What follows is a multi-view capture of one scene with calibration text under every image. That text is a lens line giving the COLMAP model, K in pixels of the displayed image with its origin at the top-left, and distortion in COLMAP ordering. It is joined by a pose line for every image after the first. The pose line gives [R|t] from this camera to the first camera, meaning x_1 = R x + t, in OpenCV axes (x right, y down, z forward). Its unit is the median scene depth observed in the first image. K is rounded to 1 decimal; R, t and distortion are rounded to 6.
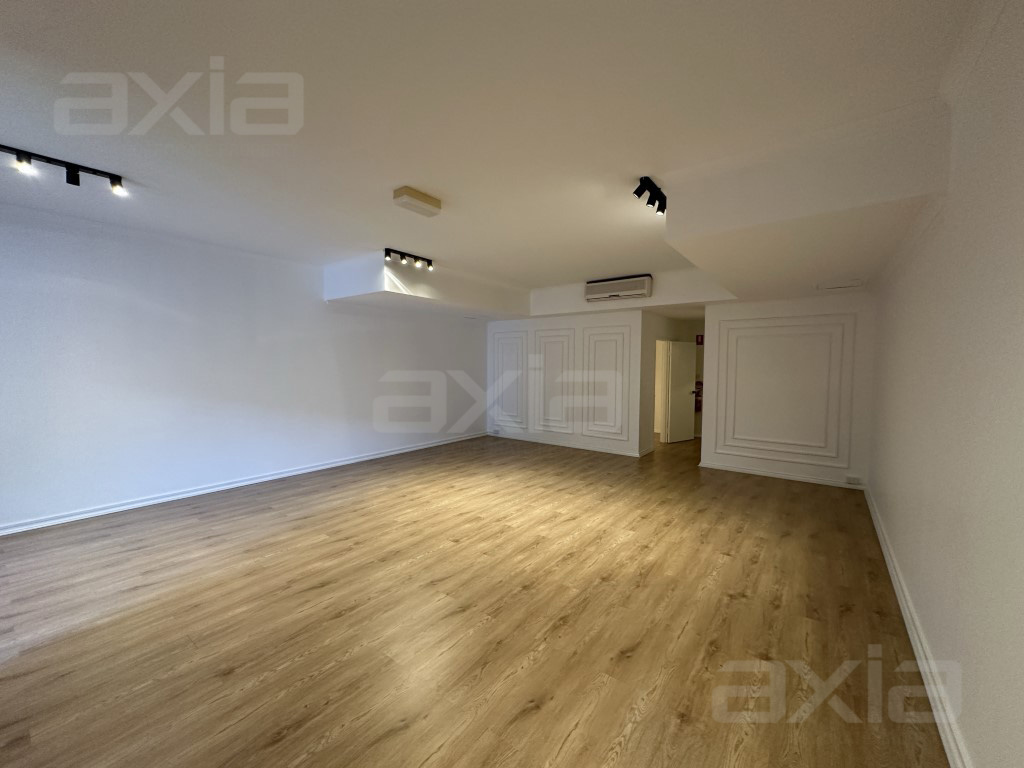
lens RADIAL K [[411.2, 0, 510.6], [0, 411.2, 380.6], [0, 0, 1]] dist [0.008942, -0.001159]
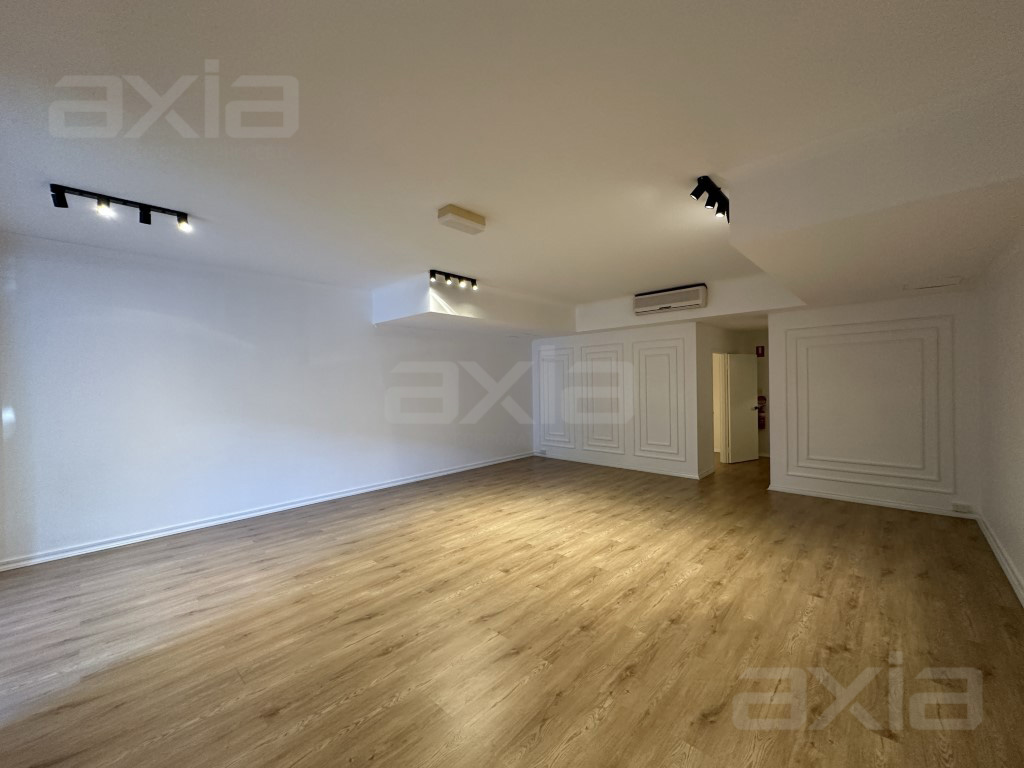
lens RADIAL K [[411.2, 0, 511.6], [0, 411.2, 381.7], [0, 0, 1]] dist [0.008942, -0.001159]
pose [[0.994522, -0.022333, -0.102111, -0.014135], [0.017977, 0.998897, -0.043376, -0.001843], [0.102967, 0.041302, 0.993827, 0.046813]]
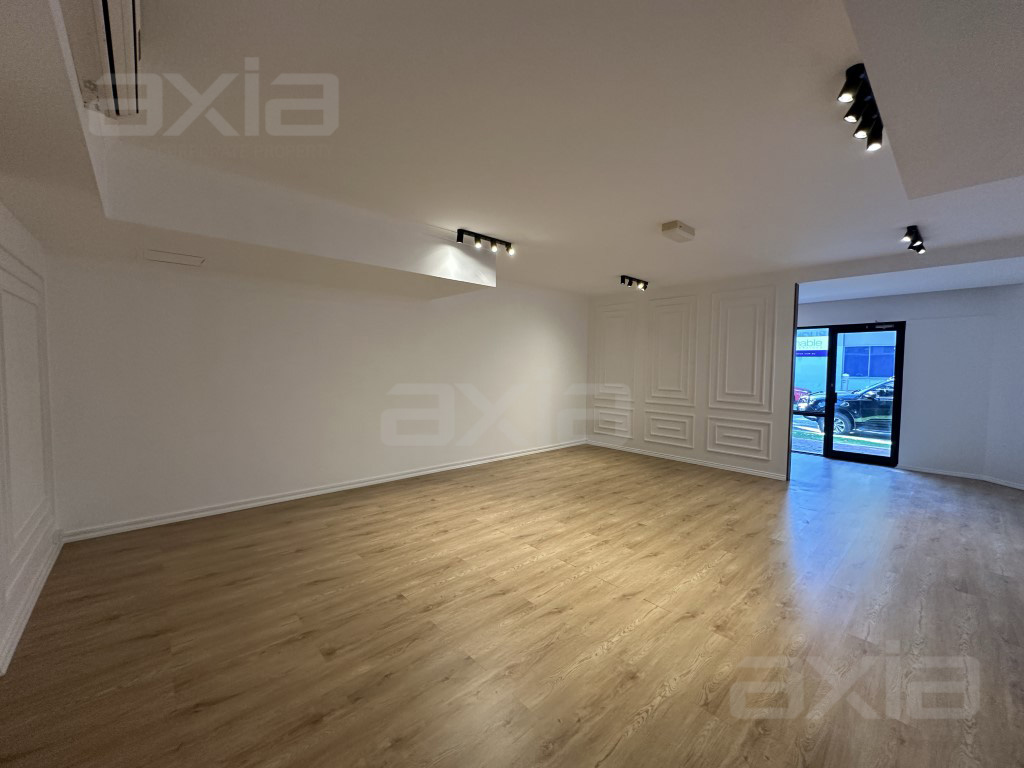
lens RADIAL K [[411.2, 0, 519.0], [0, 411.2, 380.5], [0, 0, 1]] dist [0.008942, -0.001159]
pose [[-0.986545, -0.024915, 0.161581, 0.022872], [-0.012218, 0.996792, 0.079104, -0.087313], [-0.163033, 0.076065, -0.983684, 2.099318]]
